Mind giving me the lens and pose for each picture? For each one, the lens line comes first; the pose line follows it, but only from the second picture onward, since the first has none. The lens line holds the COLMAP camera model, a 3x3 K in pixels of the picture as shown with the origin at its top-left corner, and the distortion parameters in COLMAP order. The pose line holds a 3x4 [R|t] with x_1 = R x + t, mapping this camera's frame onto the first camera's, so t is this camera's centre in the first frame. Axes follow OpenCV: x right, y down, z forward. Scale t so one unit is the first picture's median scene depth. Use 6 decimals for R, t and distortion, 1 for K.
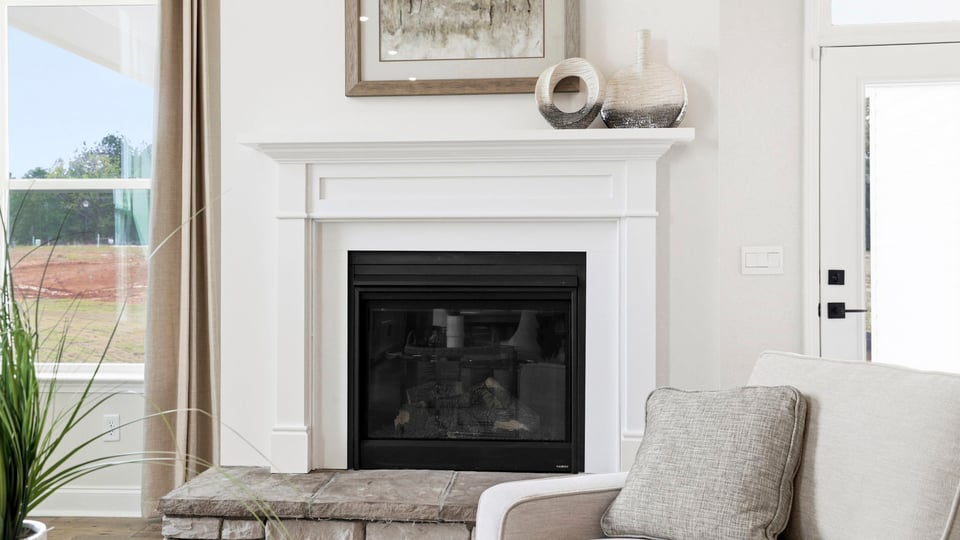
lens RADIAL K [[919.3, 0, 475.8], [0, 919.3, 252.0], [0, 0, 1]] dist [0.064793, 0.130667]
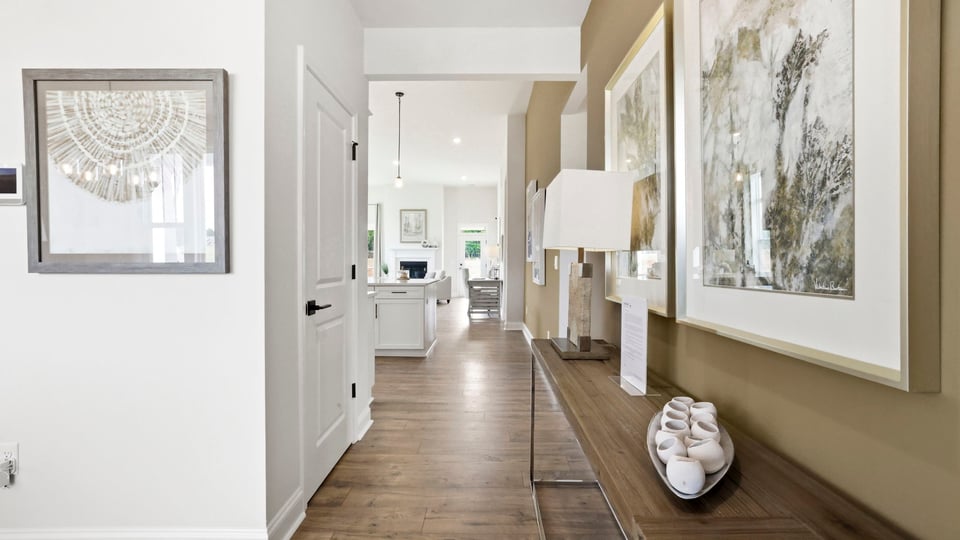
lens RADIAL K [[433.3, 0, 476.8], [0, 433.3, 260.7], [0, 0, 1]] dist [0.000384, 0.000329]
pose [[0.998133, 0.004013, 0.060945, 0.336322], [-0.004519, 0.999956, 0.008164, -0.041621], [-0.060910, -0.008424, 0.998108, -3.108918]]
